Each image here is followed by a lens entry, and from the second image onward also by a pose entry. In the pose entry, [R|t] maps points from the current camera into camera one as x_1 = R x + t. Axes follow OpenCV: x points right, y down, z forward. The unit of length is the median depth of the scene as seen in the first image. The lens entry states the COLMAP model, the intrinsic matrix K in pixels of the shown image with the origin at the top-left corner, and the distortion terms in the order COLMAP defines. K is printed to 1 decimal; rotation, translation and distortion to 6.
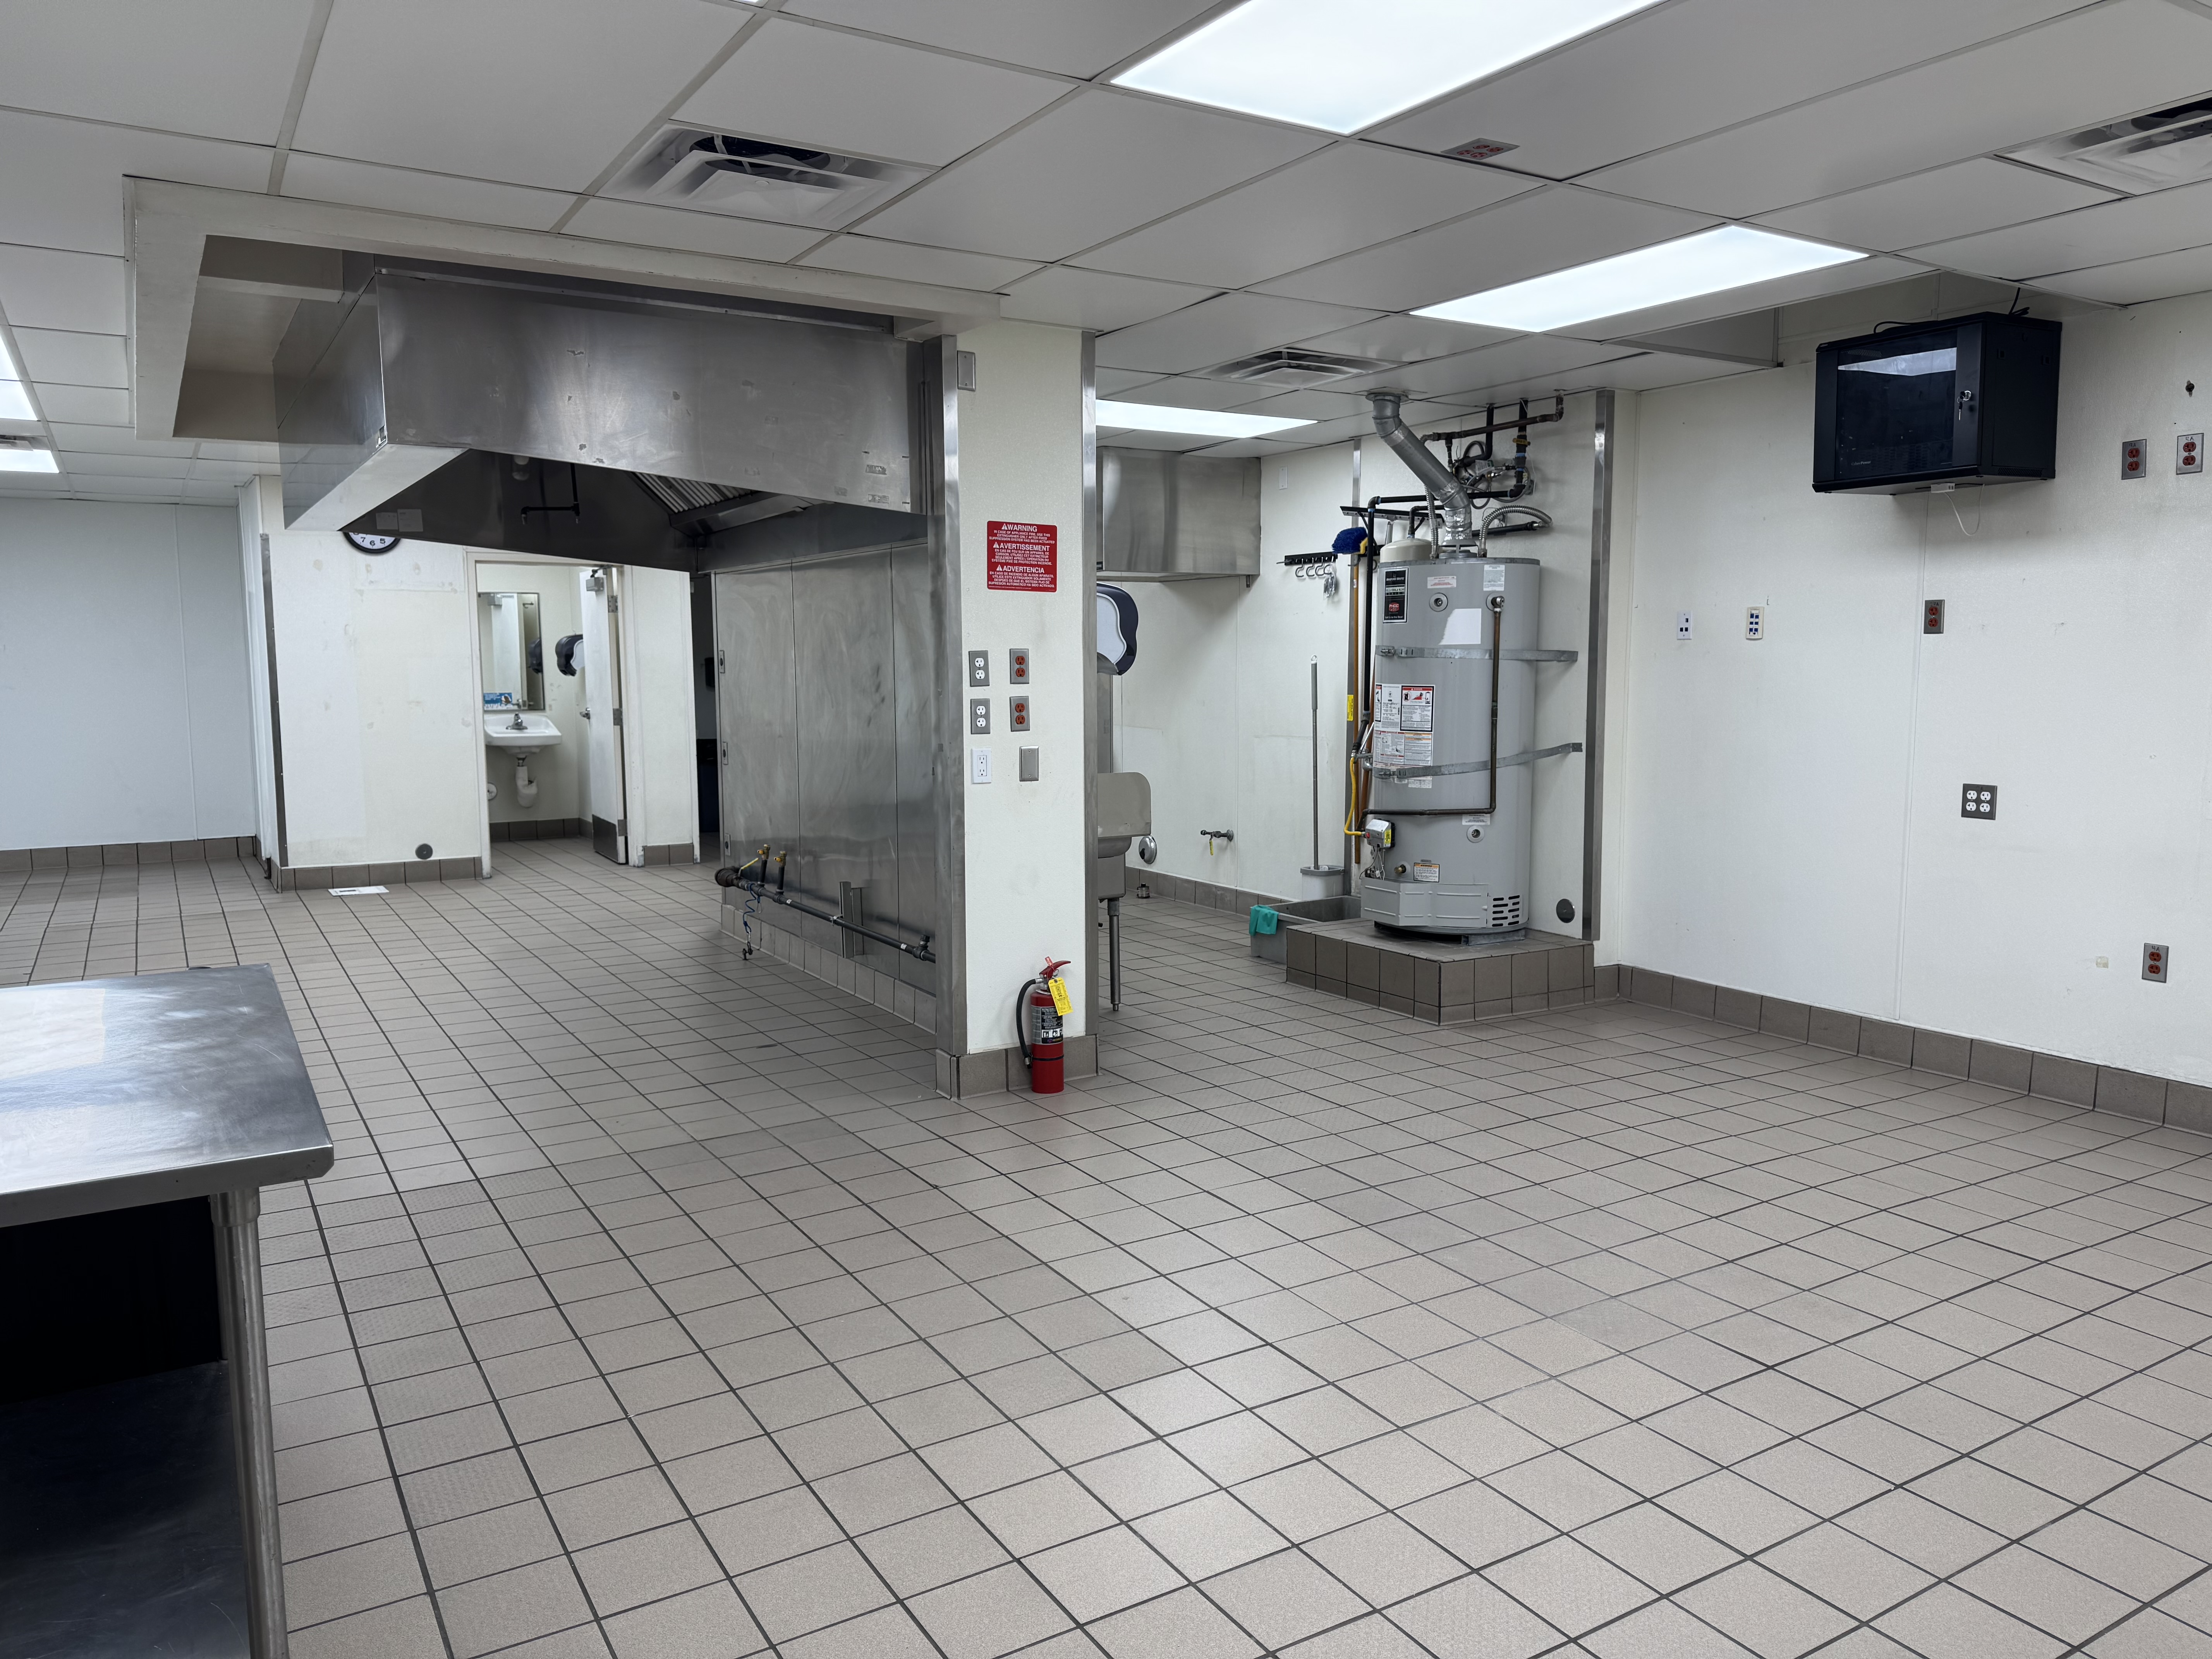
lens RADIAL K [[1556.2, 0, 1106.0], [0, 1556.2, 829.5], [0, 0, 1]] dist [0.129452, -0.239735]
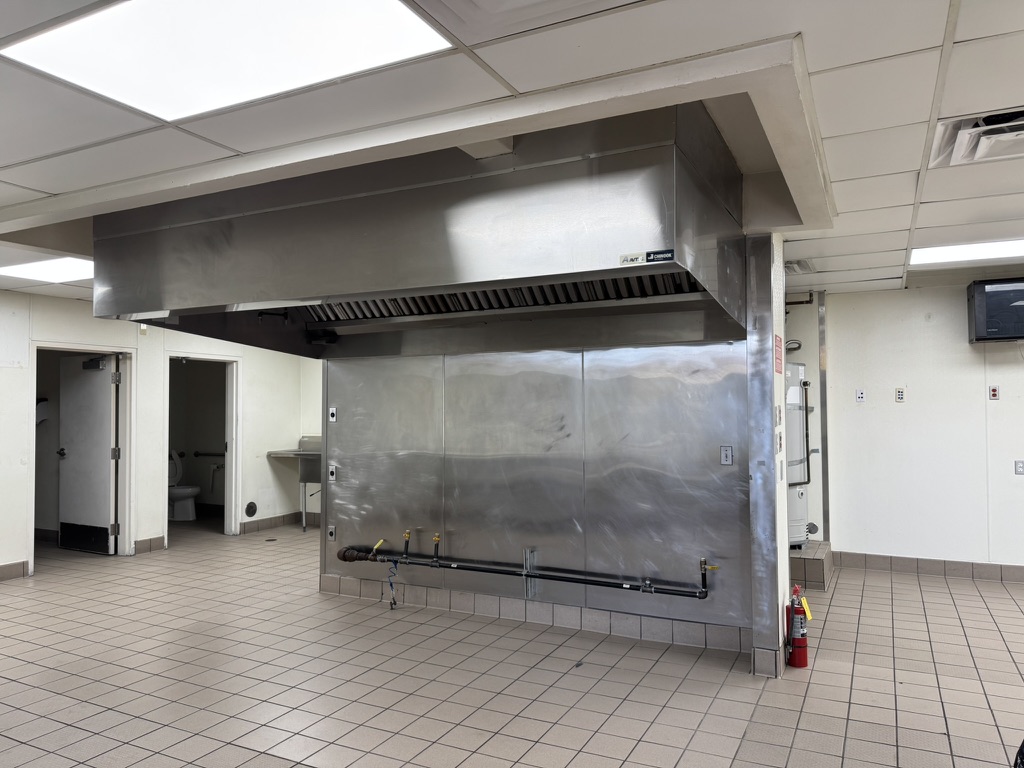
lens RADIAL K [[719.4, 0, 527.8], [0, 719.4, 385.0], [0, 0, 1]] dist [0.089430, -0.115252]
pose [[0.845721, 0.012853, 0.533470, -0.584980], [0.063031, 0.990305, -0.123784, -0.043277], [-0.529889, 0.138312, 0.836712, 0.360051]]
